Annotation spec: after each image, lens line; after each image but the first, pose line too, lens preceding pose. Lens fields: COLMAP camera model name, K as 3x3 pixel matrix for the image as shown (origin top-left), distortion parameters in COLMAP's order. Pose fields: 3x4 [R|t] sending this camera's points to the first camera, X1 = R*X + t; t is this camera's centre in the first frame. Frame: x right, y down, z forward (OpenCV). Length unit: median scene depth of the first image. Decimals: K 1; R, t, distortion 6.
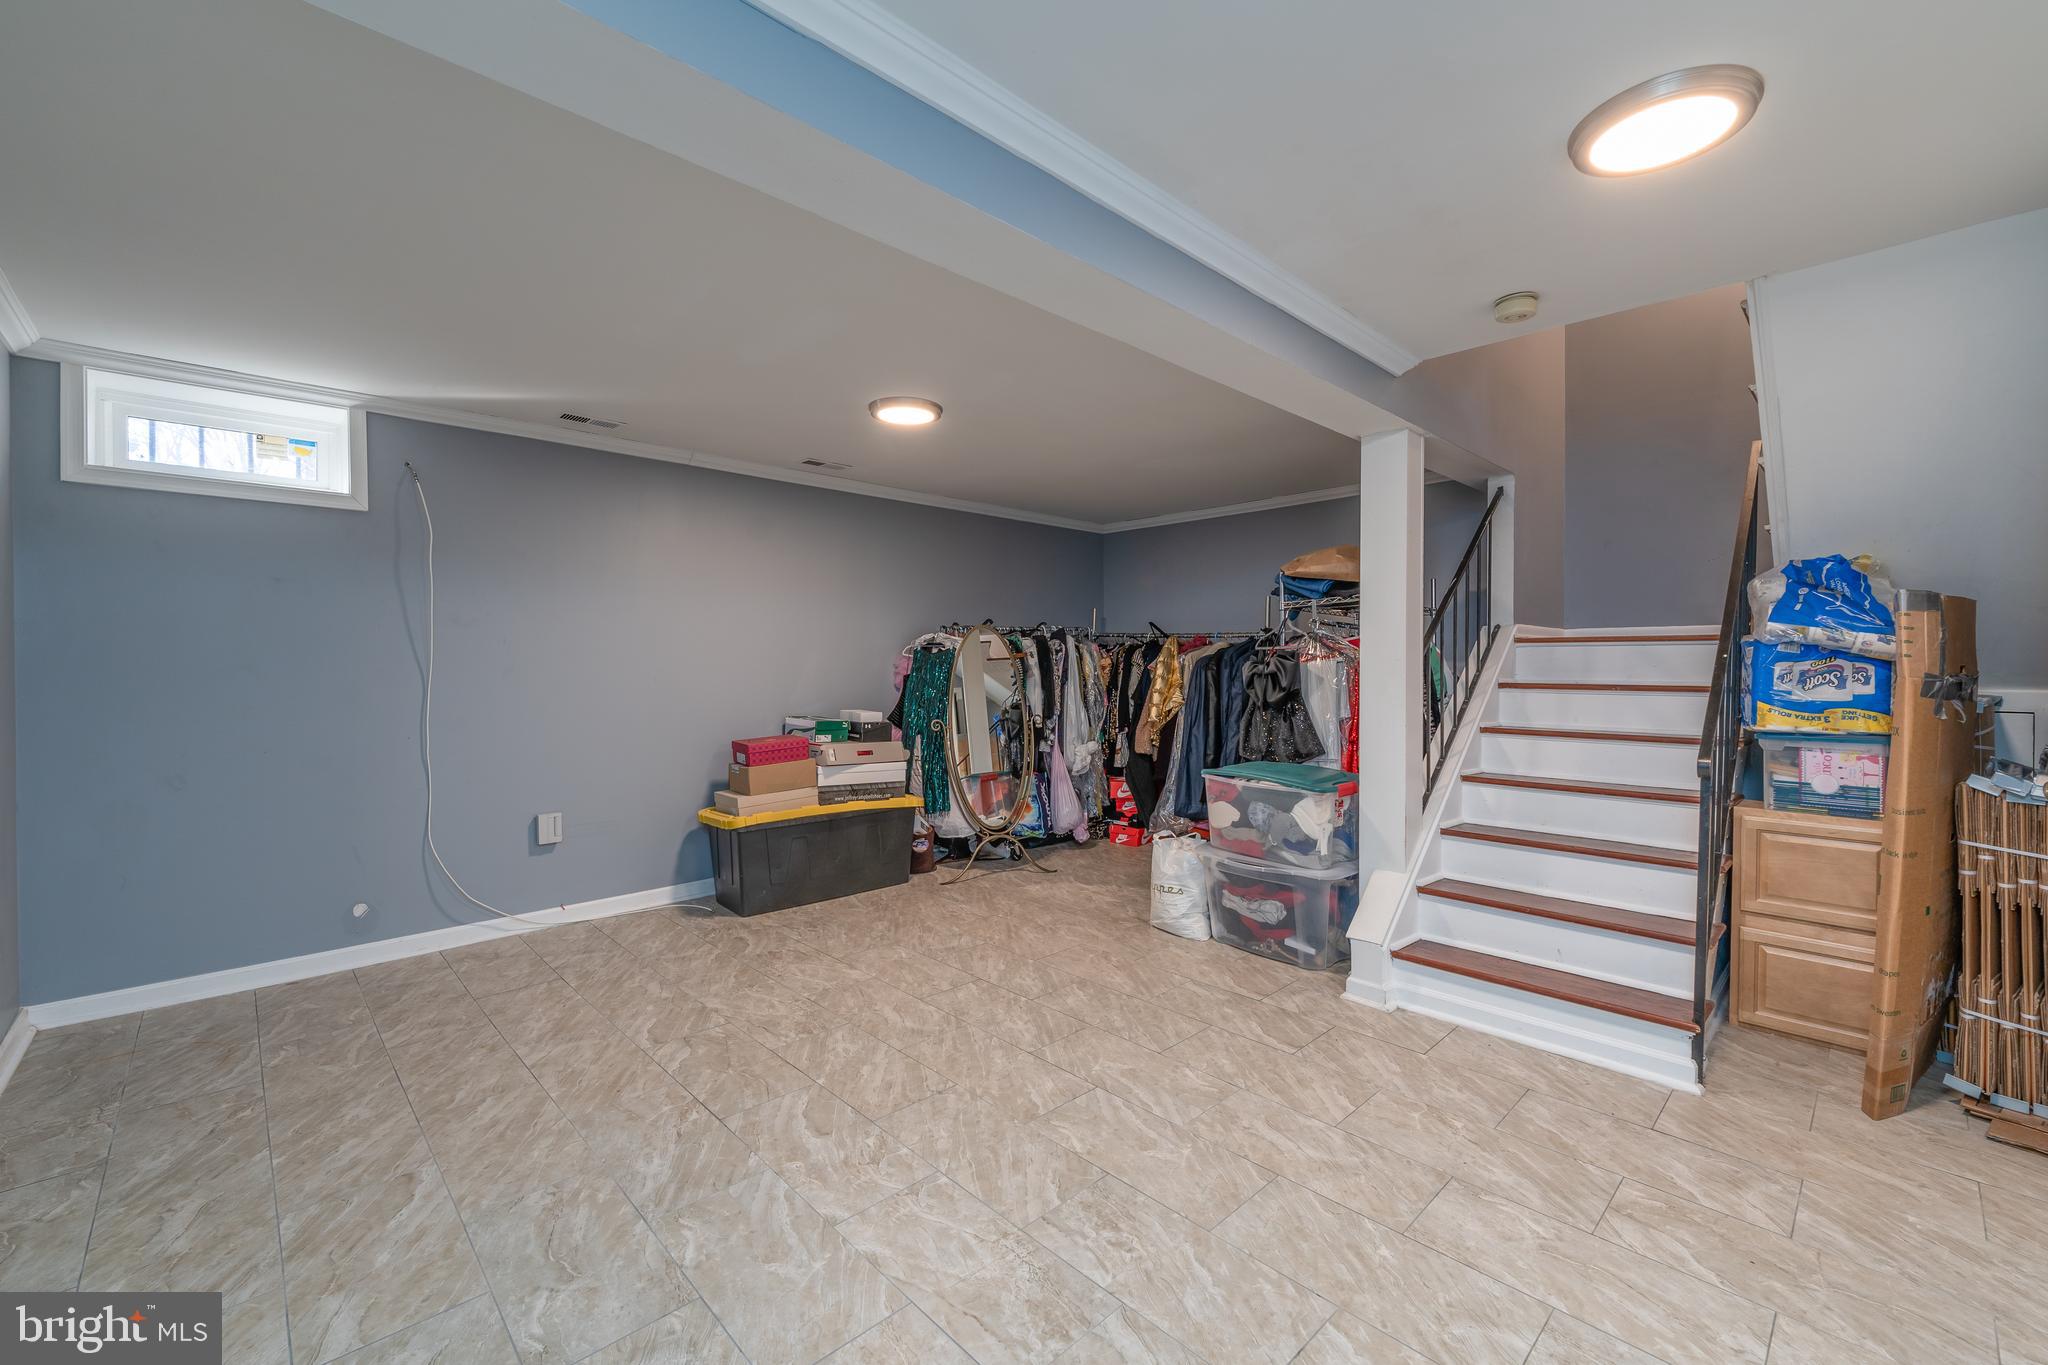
lens RADIAL K [[843.9, 0, 1024.7], [0, 843.9, 677.7], [0, 0, 1]] dist [0.002364, -0.000429]
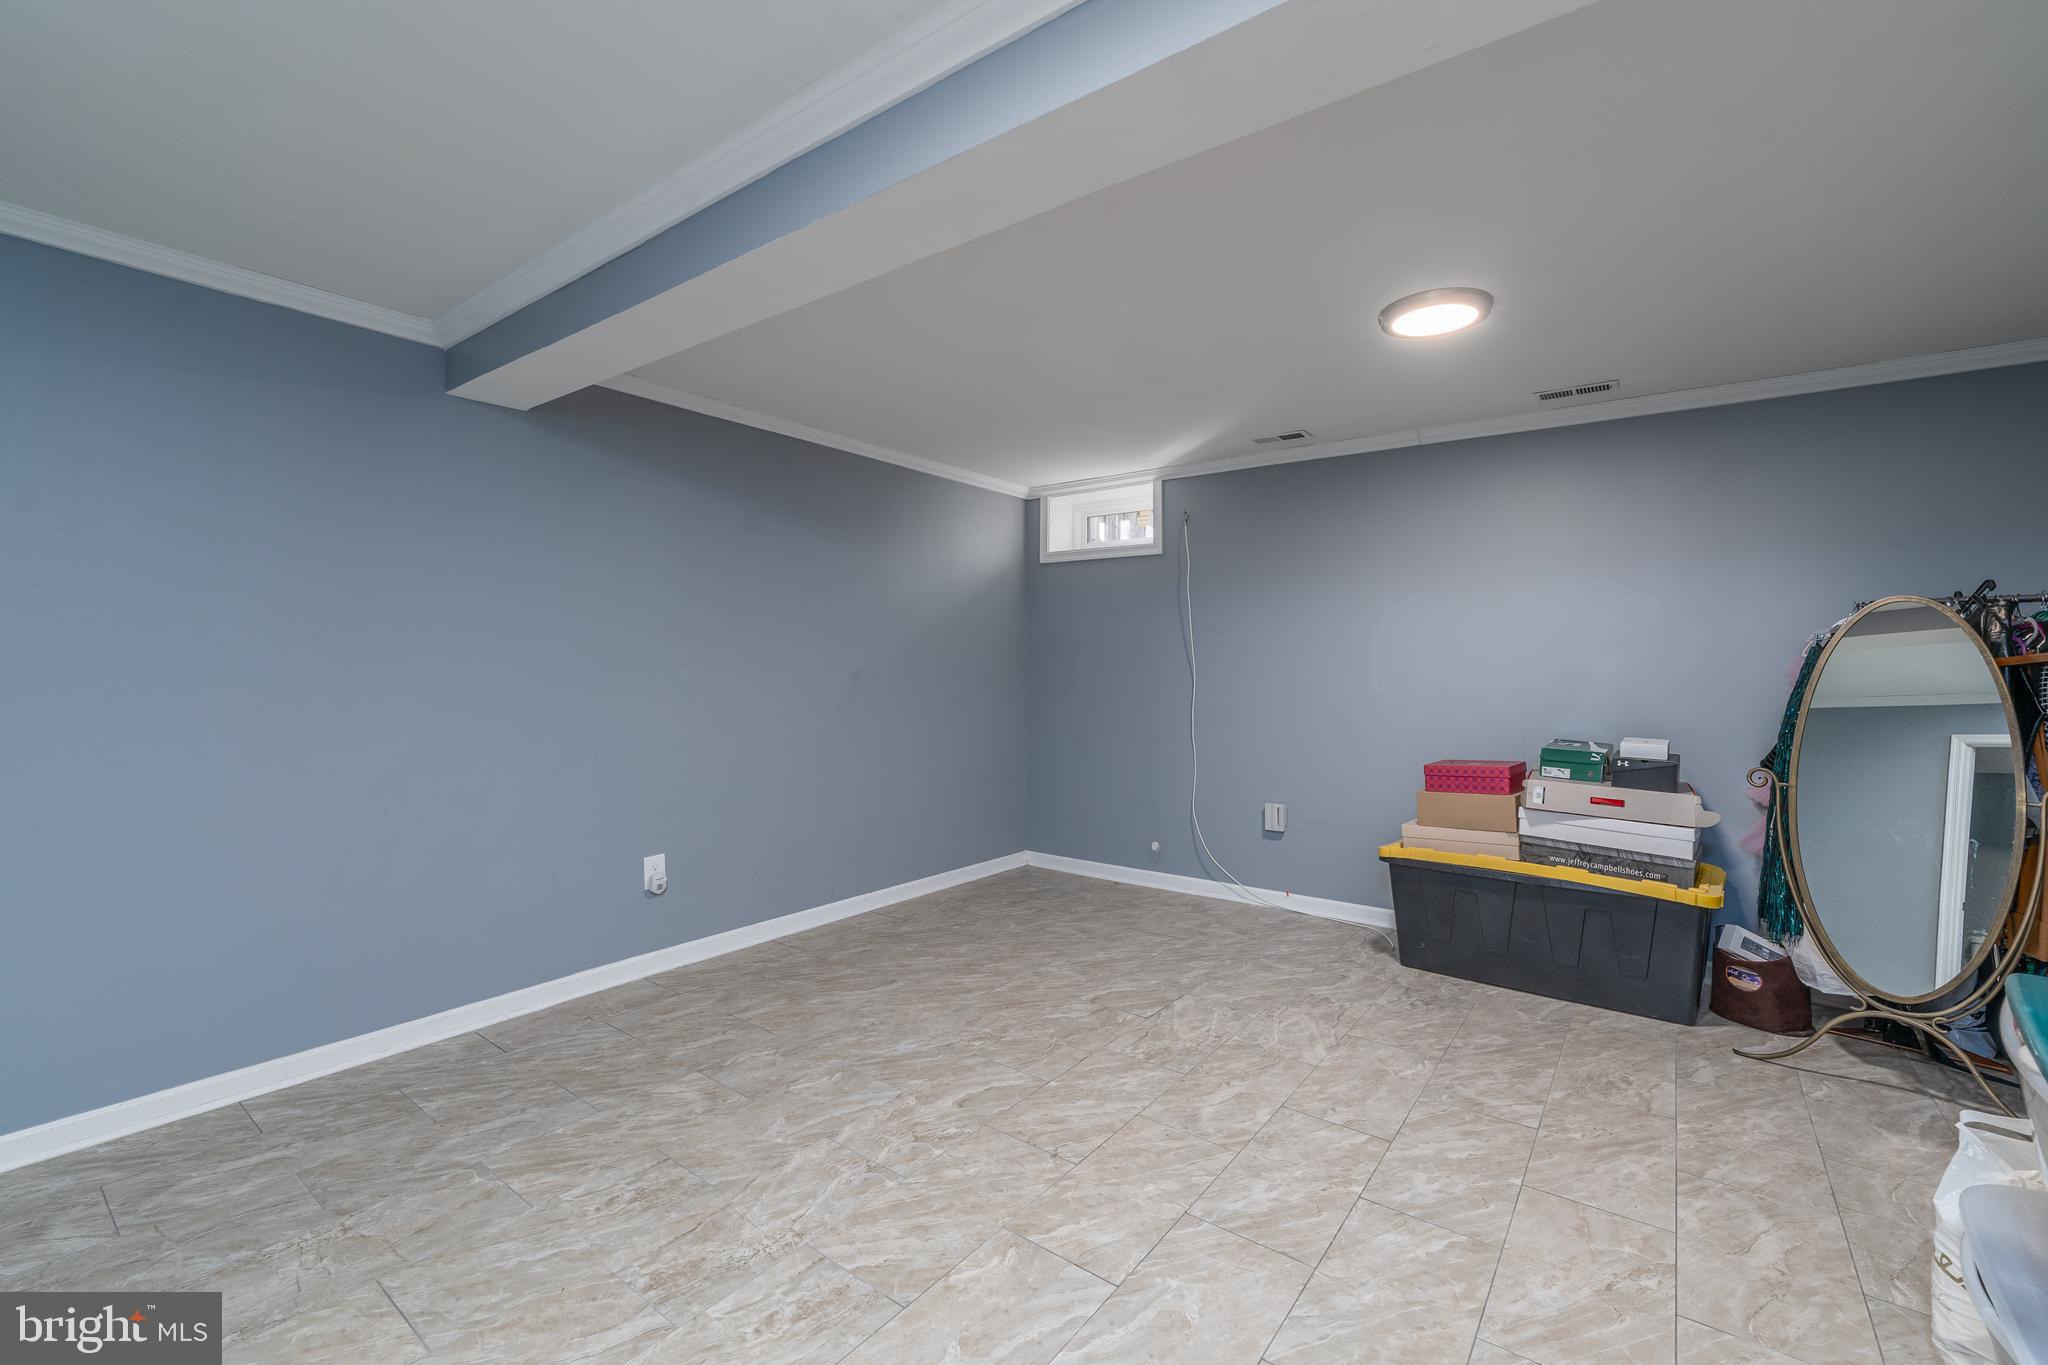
lens RADIAL K [[843.9, 0, 1026.1], [0, 843.9, 669.6], [0, 0, 1]] dist [0.002364, -0.000429]
pose [[0.163263, 0.007353, -0.986555, 0.547940], [-0.022751, 0.999734, 0.003687, -0.011201], [0.986320, 0.021843, 0.163387, 0.592046]]
